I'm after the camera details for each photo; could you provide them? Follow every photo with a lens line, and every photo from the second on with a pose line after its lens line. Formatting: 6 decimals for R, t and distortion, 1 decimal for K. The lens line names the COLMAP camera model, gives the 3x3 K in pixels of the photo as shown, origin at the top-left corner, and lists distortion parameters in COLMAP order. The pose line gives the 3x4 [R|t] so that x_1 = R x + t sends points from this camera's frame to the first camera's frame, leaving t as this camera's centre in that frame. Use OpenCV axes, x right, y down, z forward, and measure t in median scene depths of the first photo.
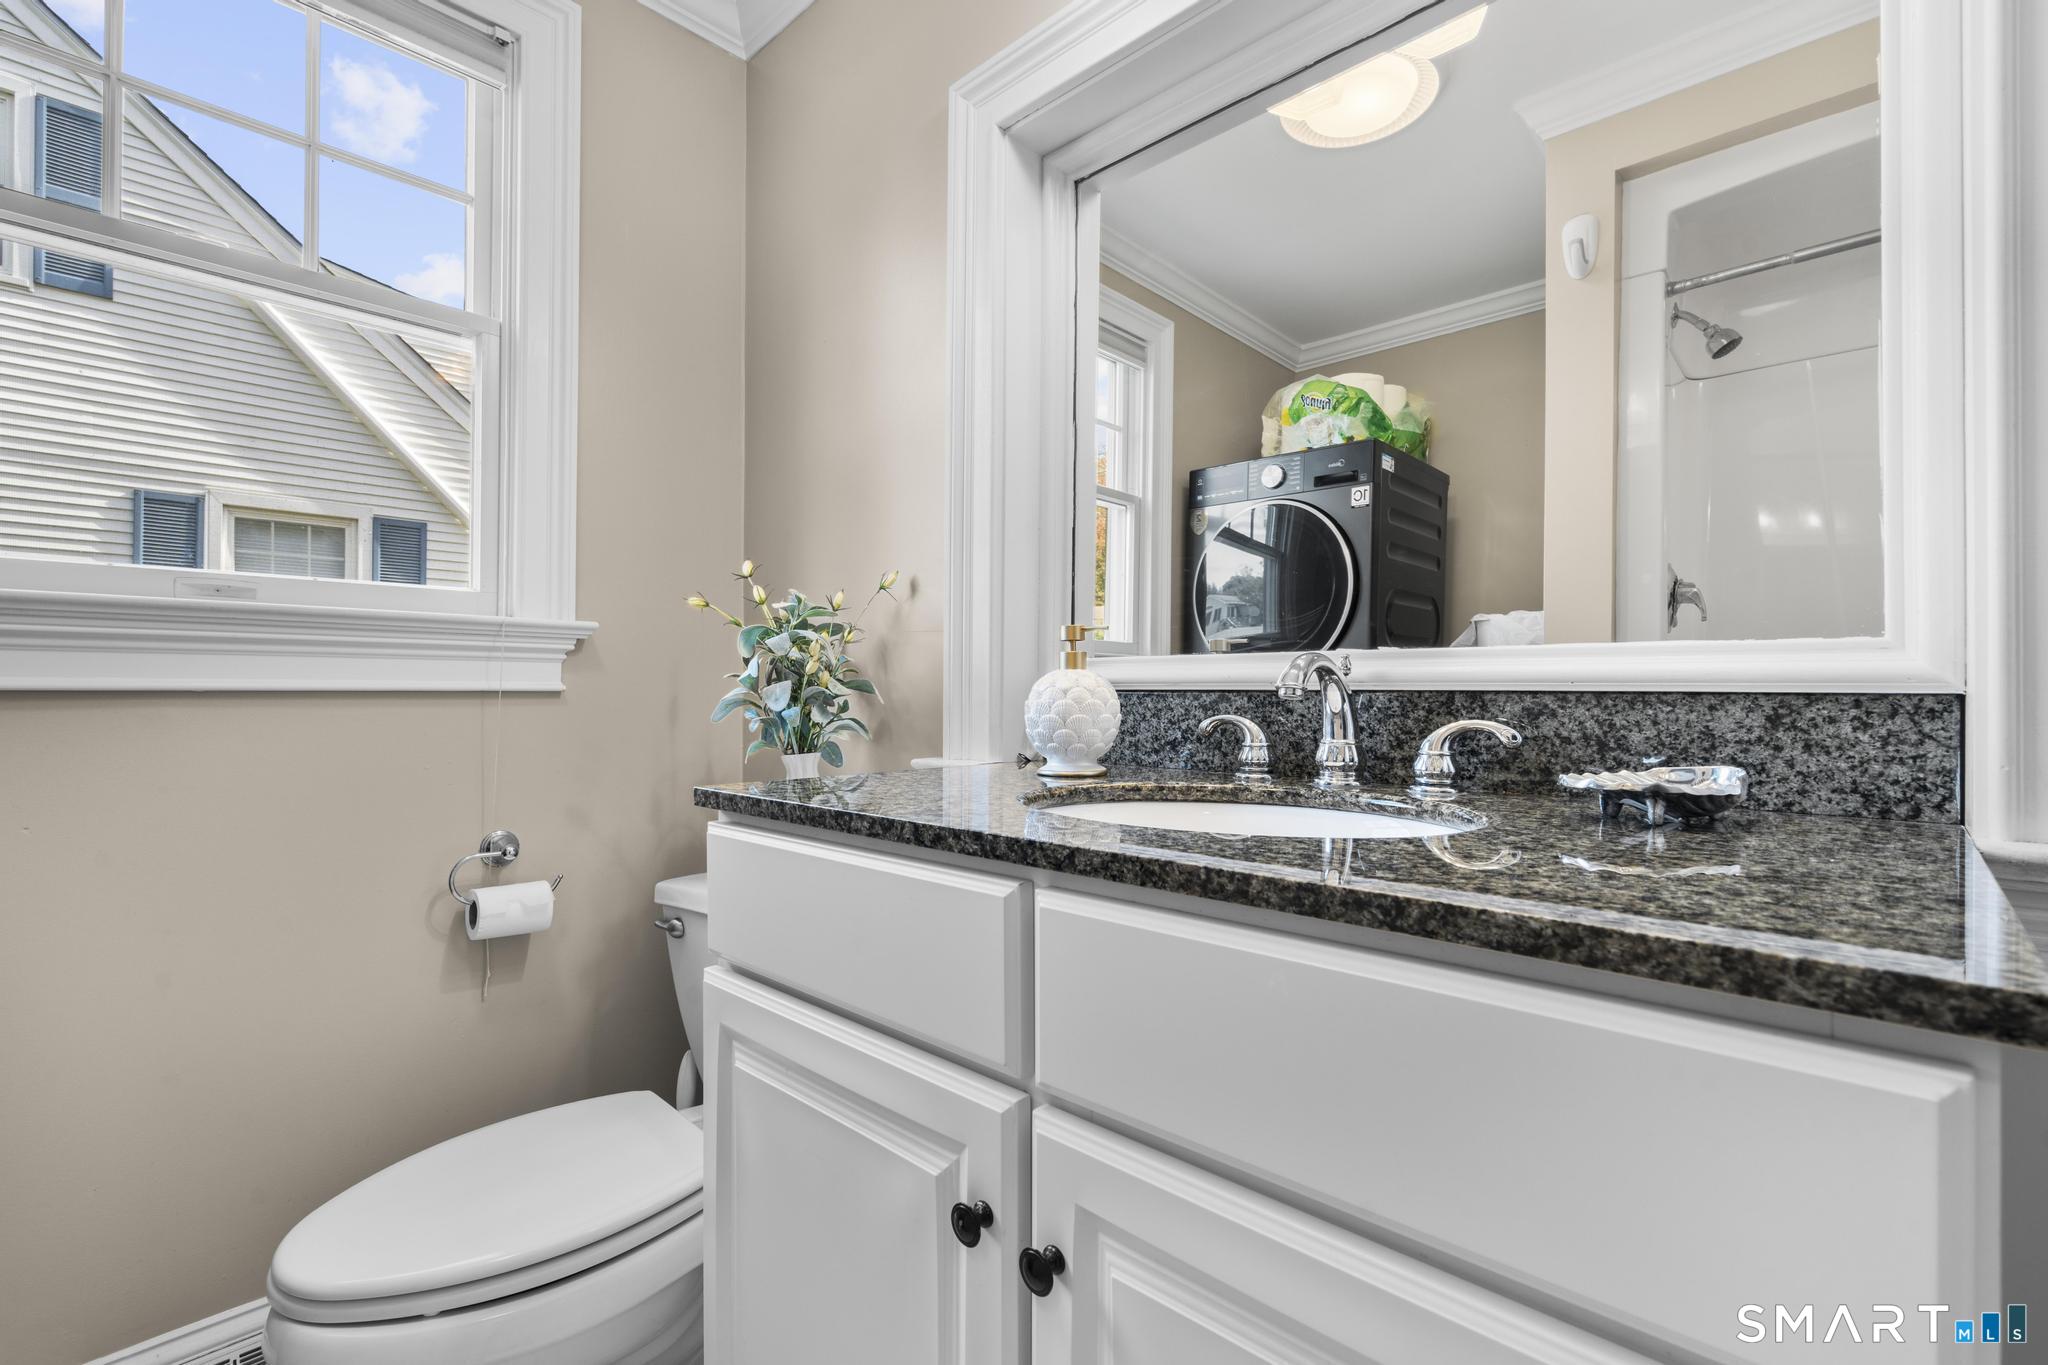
lens RADIAL K [[914.5, 0, 1022.1], [0, 914.5, 687.7], [0, 0, 1]] dist [-0.007485, 0.002129]
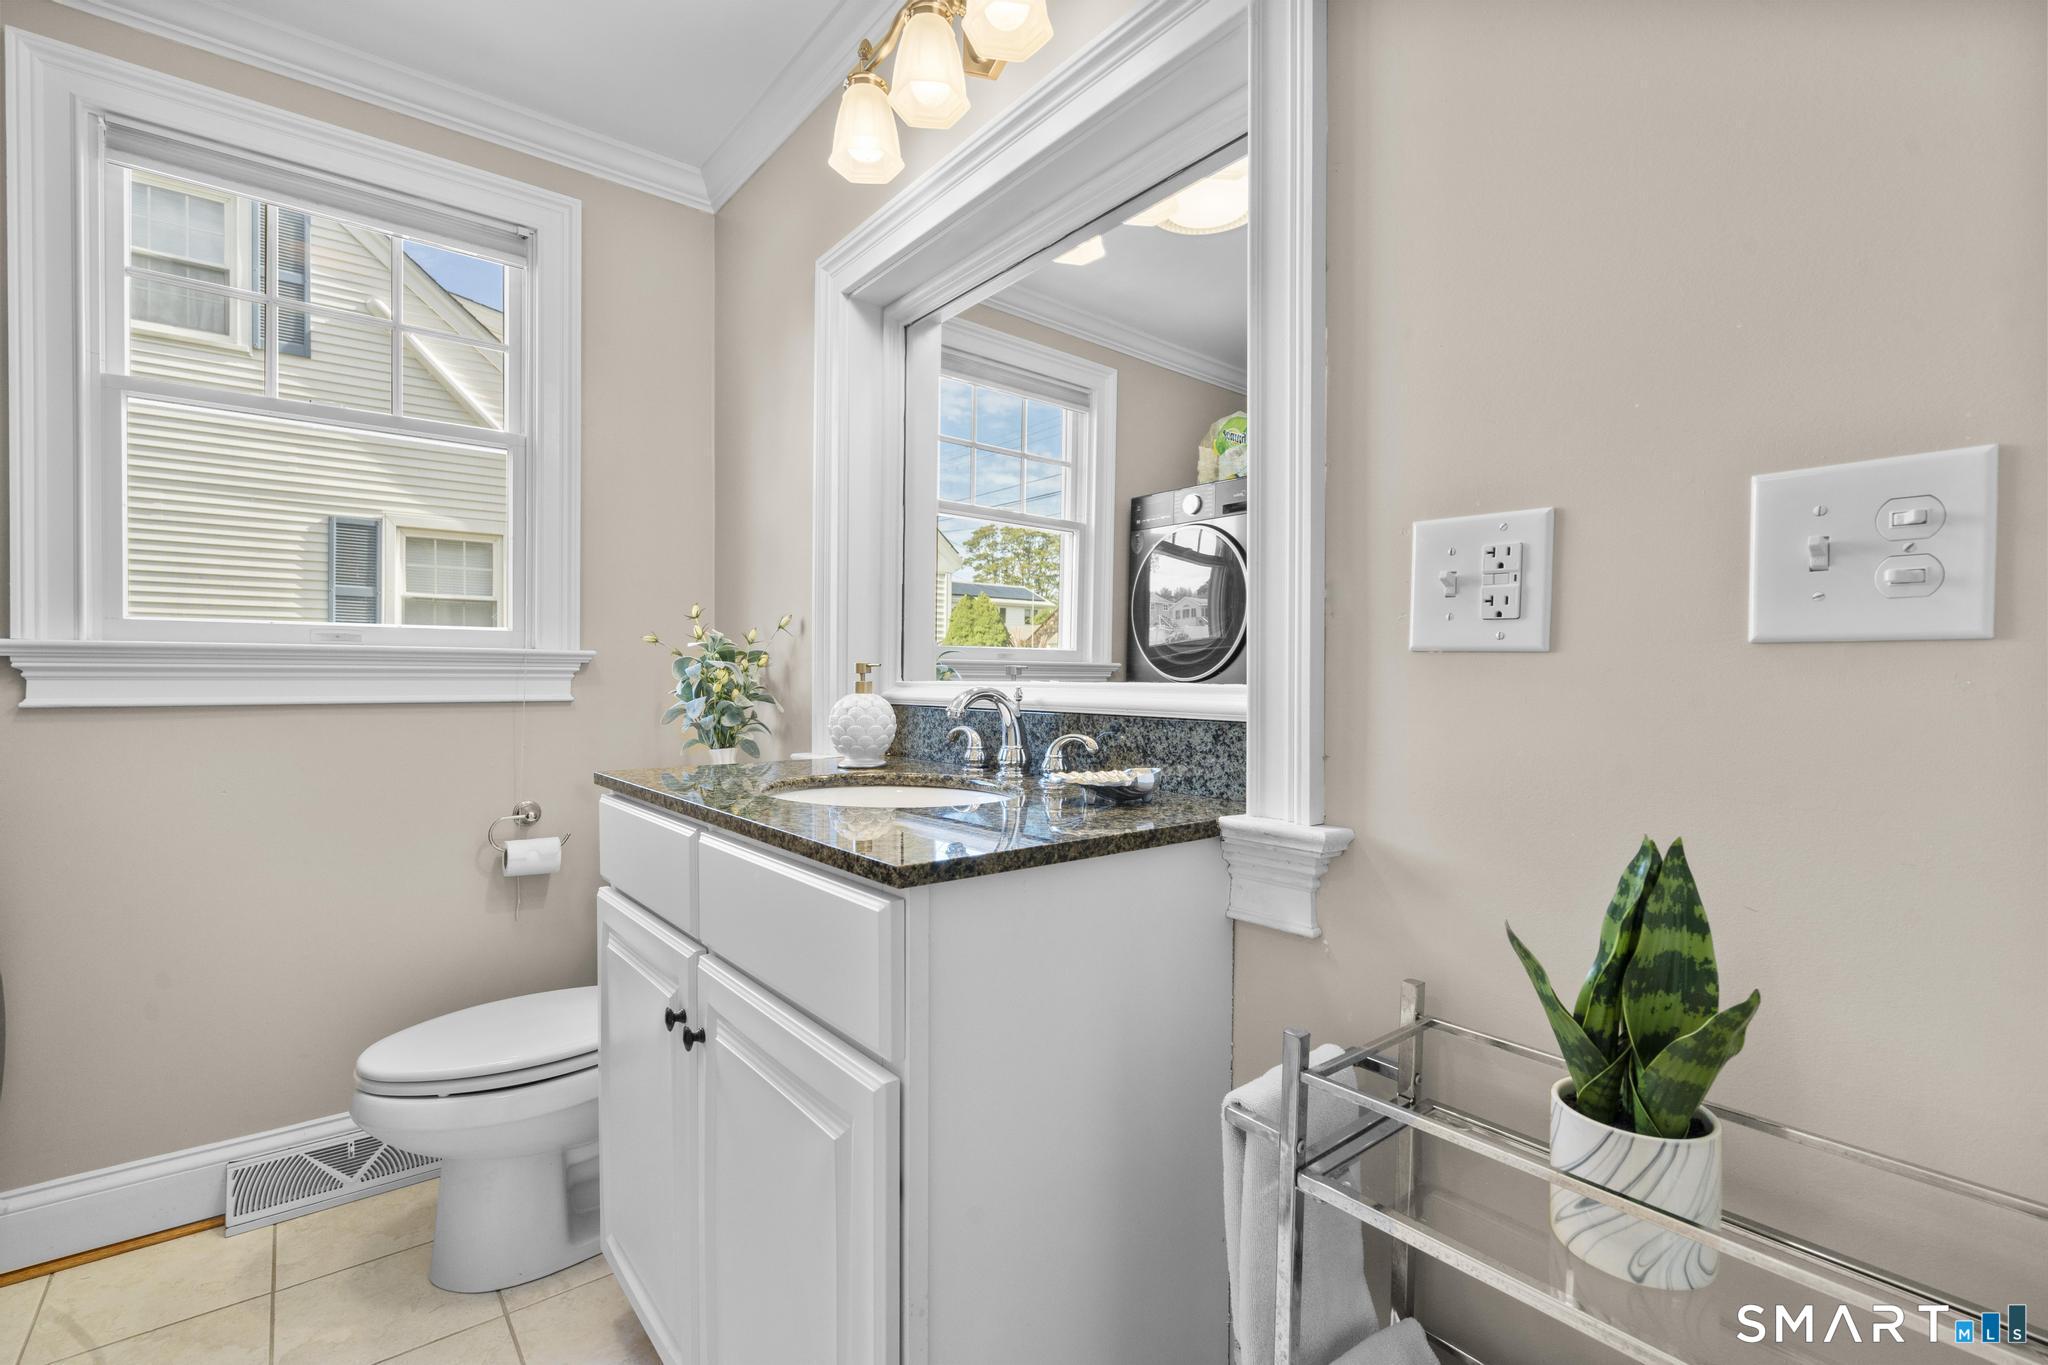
lens RADIAL K [[914.5, 0, 1021.5], [0, 914.5, 680.2], [0, 0, 1]] dist [-0.007485, 0.002129]
pose [[0.990952, -0.002658, -0.134193, 0.396945], [0.004098, 0.999937, 0.010453, -0.043972], [0.134157, -0.010908, 0.990900, -0.310717]]
